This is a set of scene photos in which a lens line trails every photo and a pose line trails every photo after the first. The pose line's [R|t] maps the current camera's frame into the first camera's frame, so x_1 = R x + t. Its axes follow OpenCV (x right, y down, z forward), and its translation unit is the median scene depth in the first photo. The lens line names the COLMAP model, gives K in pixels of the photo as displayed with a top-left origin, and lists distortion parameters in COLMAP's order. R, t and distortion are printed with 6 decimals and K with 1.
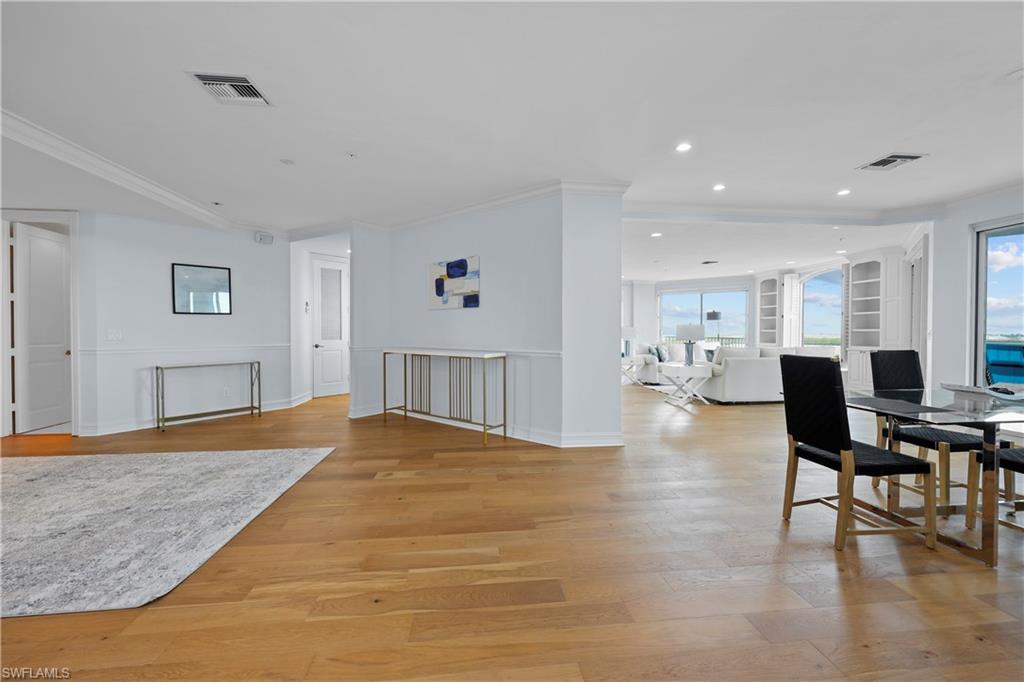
lens RADIAL K [[409.1, 0, 512.0], [0, 409.1, 341.0], [0, 0, 1]] dist [0.001802, 0.000187]
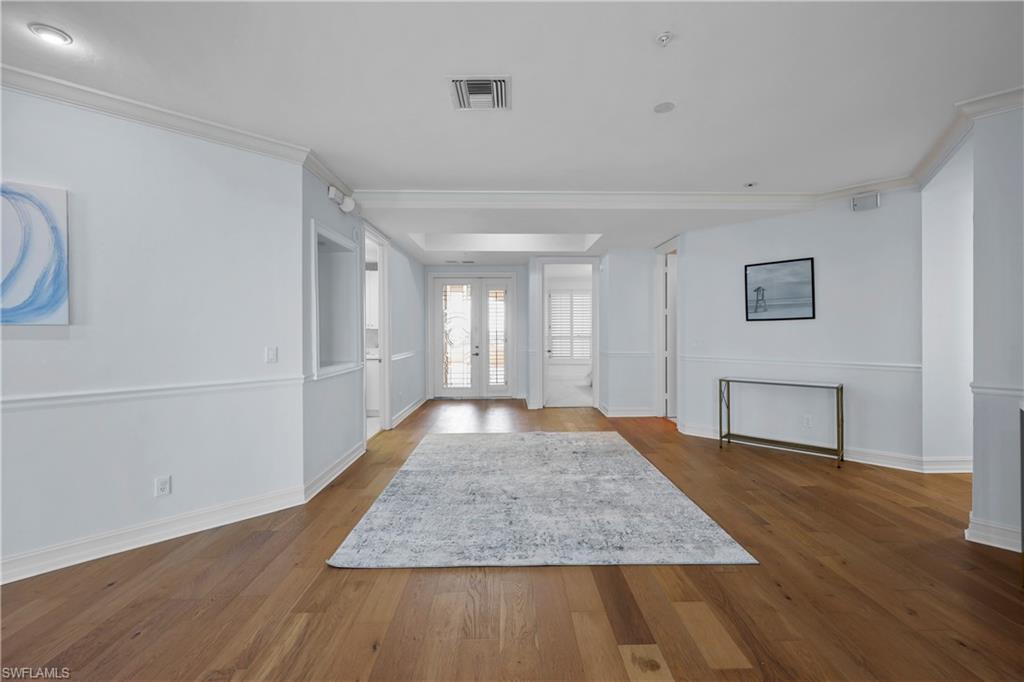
lens RADIAL K [[409.1, 0, 512.0], [0, 409.1, 341.0], [0, 0, 1]] dist [0.001802, 0.000187]
pose [[-0.091428, 0.029837, -0.995365, 0.124096], [-0.016192, 0.999374, 0.031445, -0.045632], [0.995680, 0.018992, -0.090888, 0.595915]]
